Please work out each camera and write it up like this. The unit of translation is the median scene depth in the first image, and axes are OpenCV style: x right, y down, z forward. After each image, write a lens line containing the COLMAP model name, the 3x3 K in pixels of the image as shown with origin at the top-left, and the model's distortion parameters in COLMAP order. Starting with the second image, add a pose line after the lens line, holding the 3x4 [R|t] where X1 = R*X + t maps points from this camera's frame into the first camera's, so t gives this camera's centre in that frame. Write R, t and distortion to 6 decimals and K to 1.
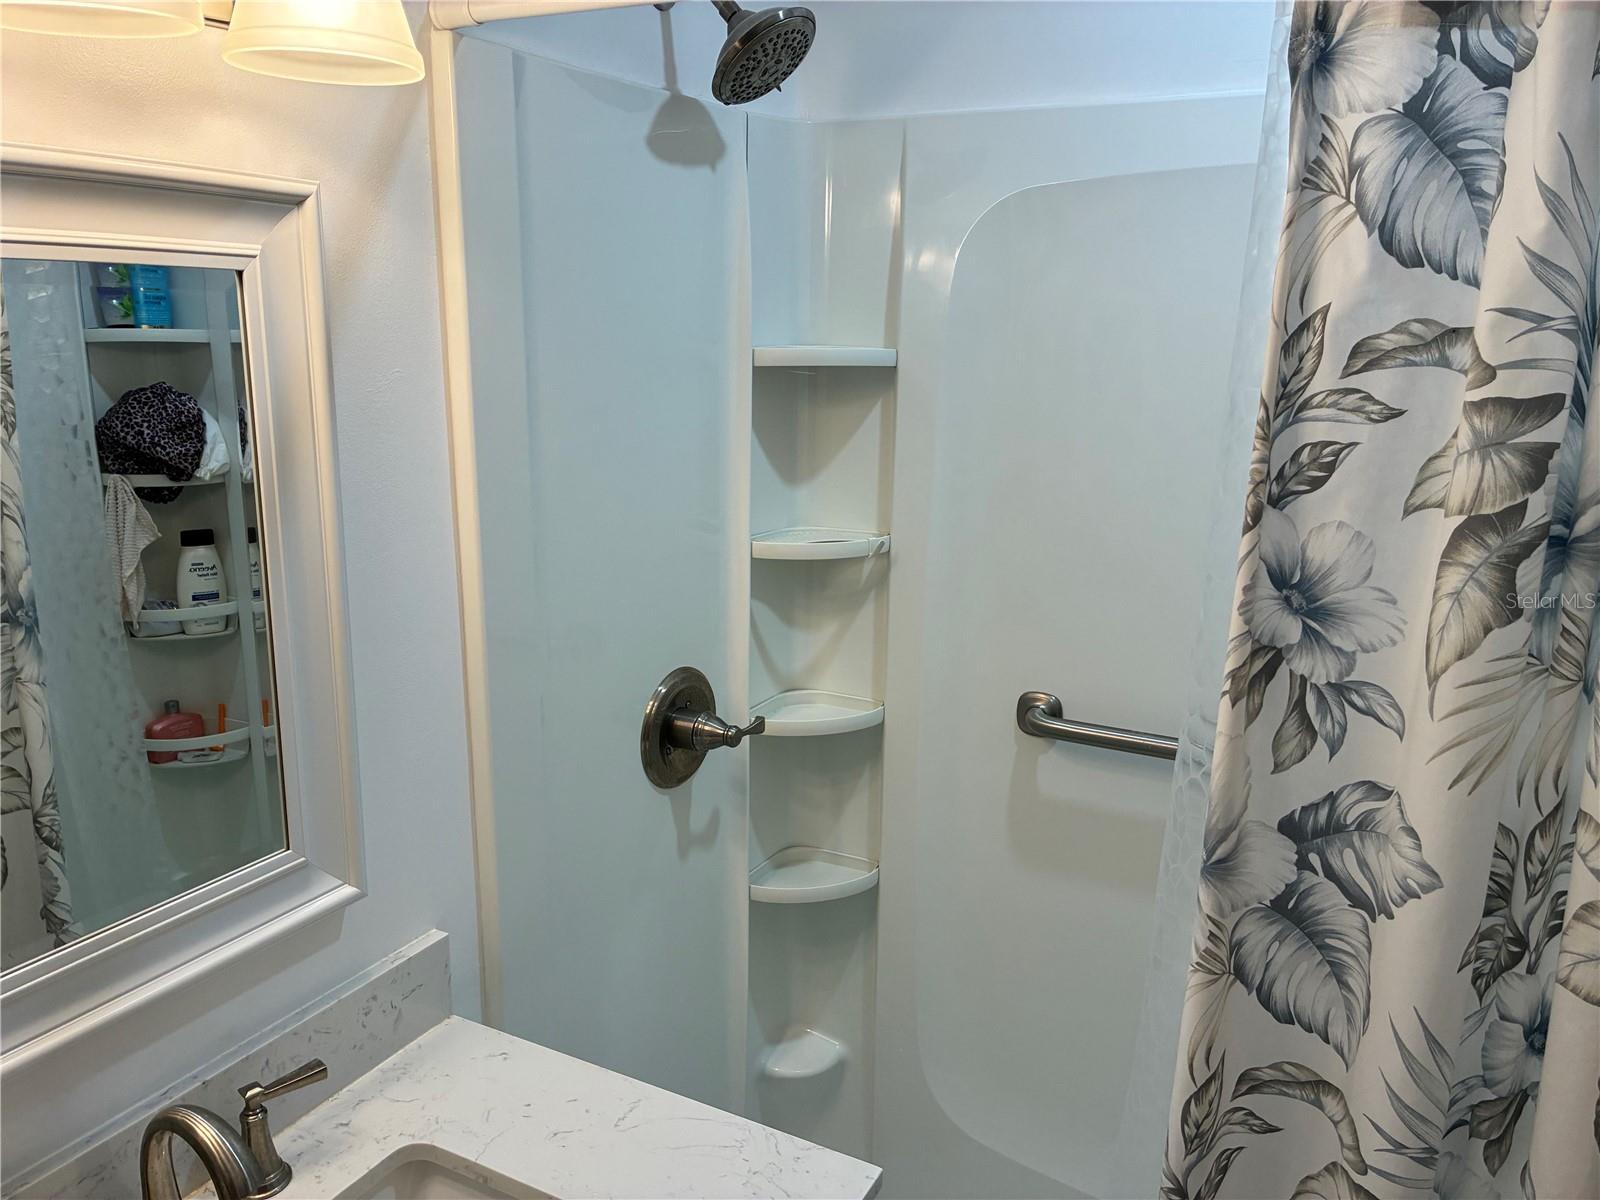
lens RADIAL K [[1204.7, 0, 809.3], [0, 1204.7, 599.2], [0, 0, 1]] dist [0.029821, -0.064250]
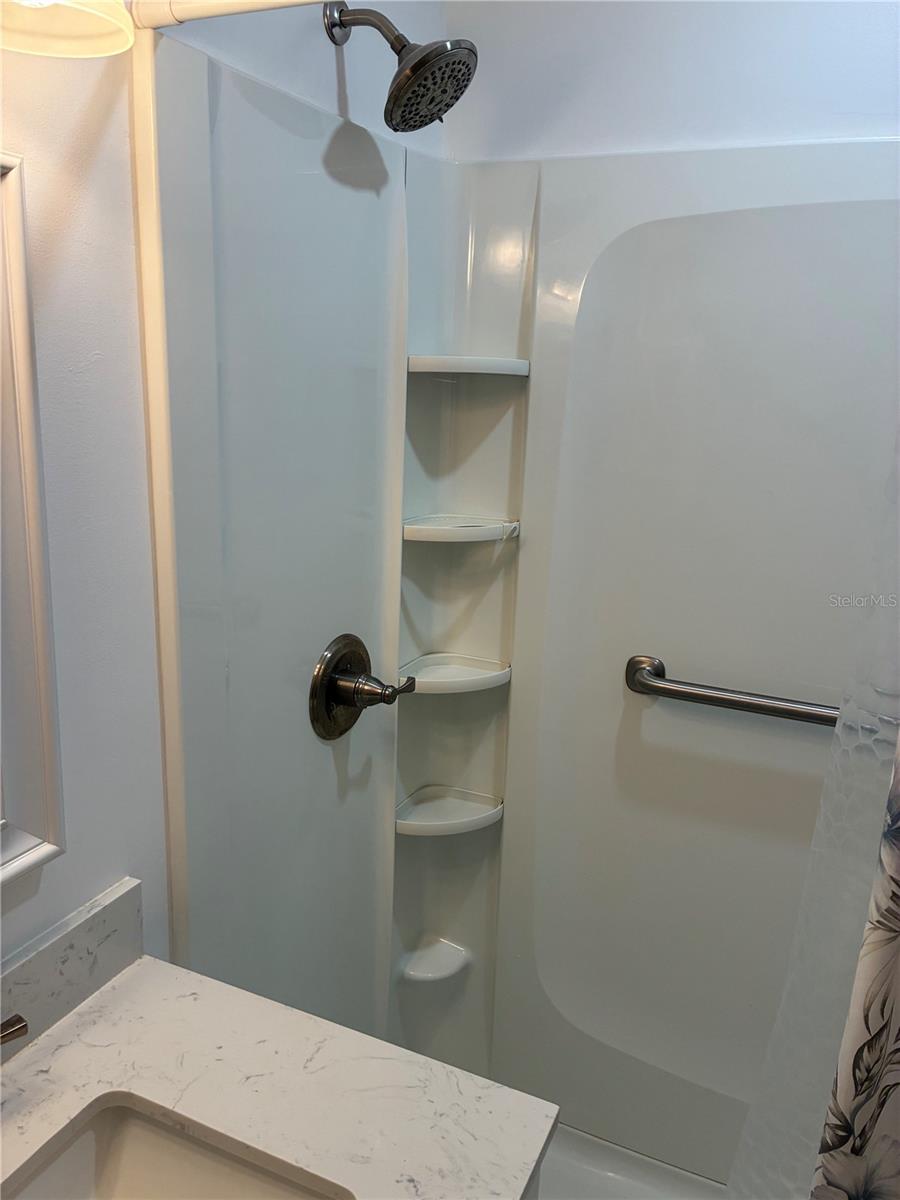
lens RADIAL K [[903.6, 0, 449.9], [0, 903.6, 587.5], [0, 0, 1]] dist [0.029821, -0.064250]
pose [[0.998093, 0.006324, 0.061405, -0.065273], [-0.006884, 0.999937, 0.008913, 0.004120], [-0.061345, -0.009318, 0.998073, 0.155082]]
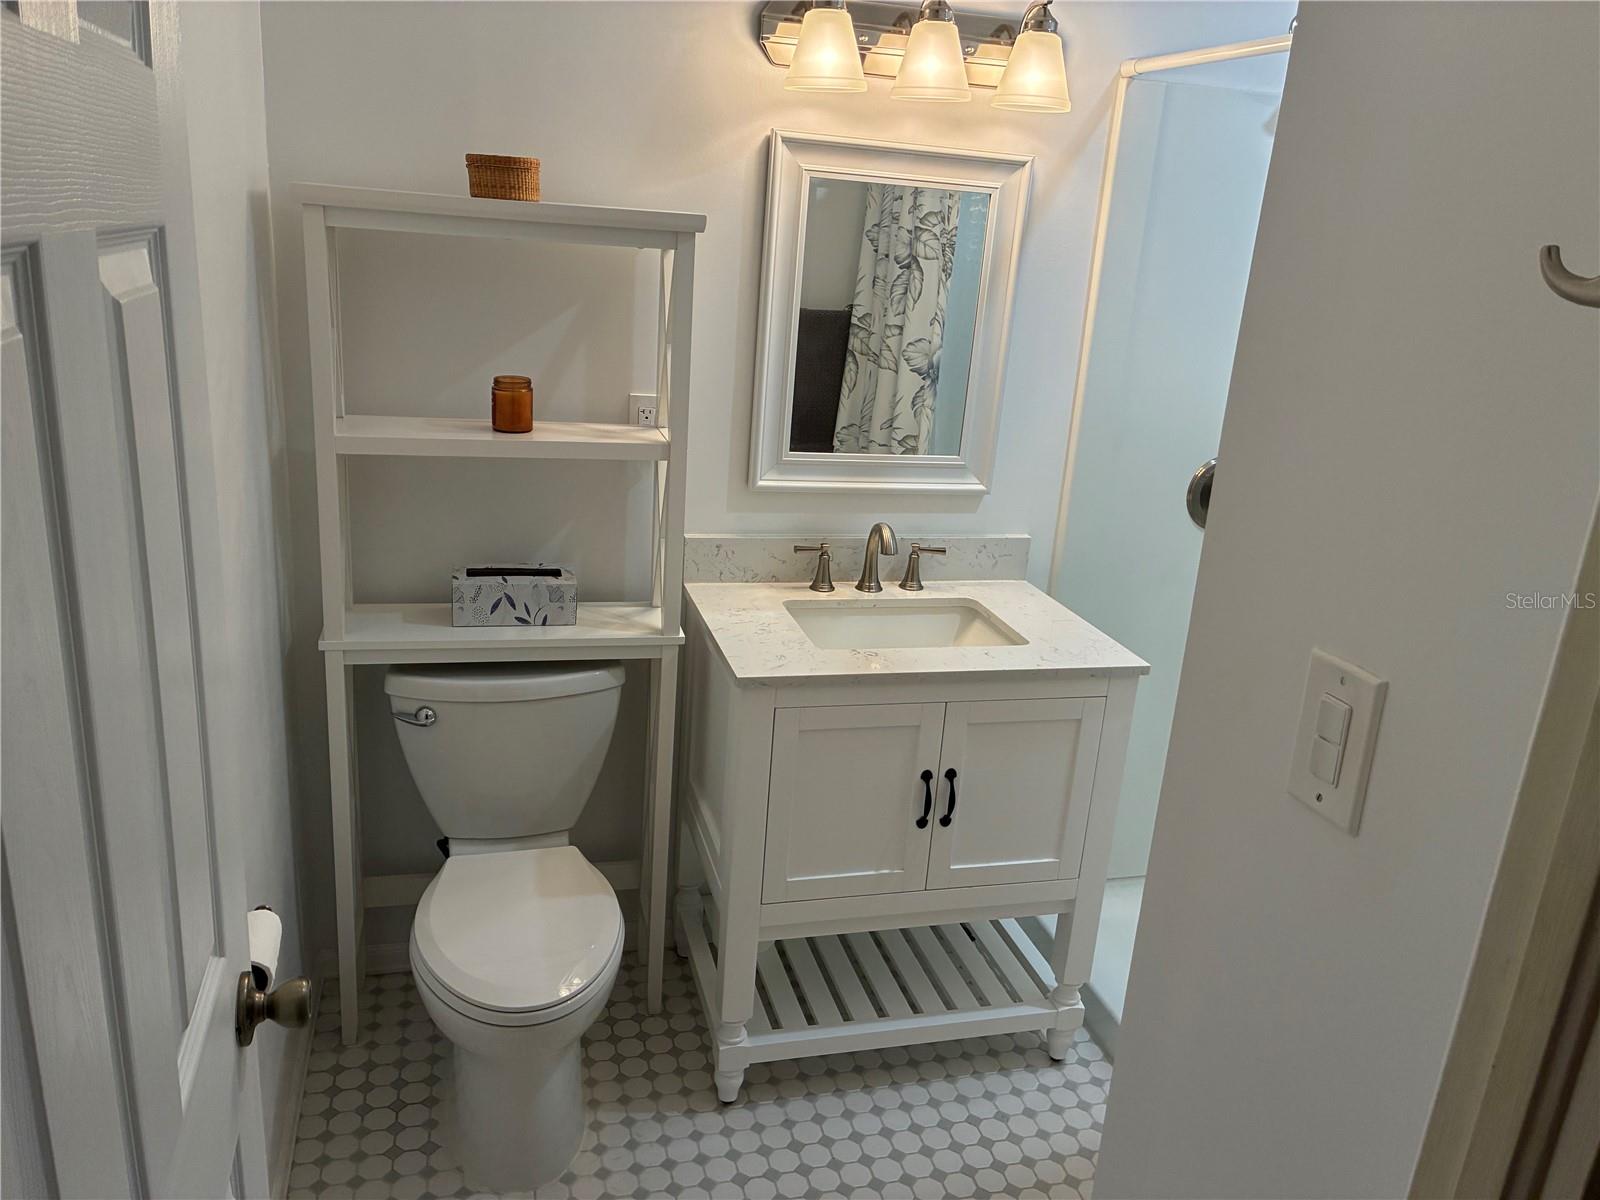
lens RADIAL K [[1204.7, 0, 801.3], [0, 1204.7, 606.3], [0, 0, 1]] dist [0.029821, -0.064250]
pose [[0.673613, 0.261878, -0.691134, 0.749468], [-0.228651, 0.963086, 0.142070, 0.168416], [0.702826, 0.062328, 0.708626, -0.588519]]
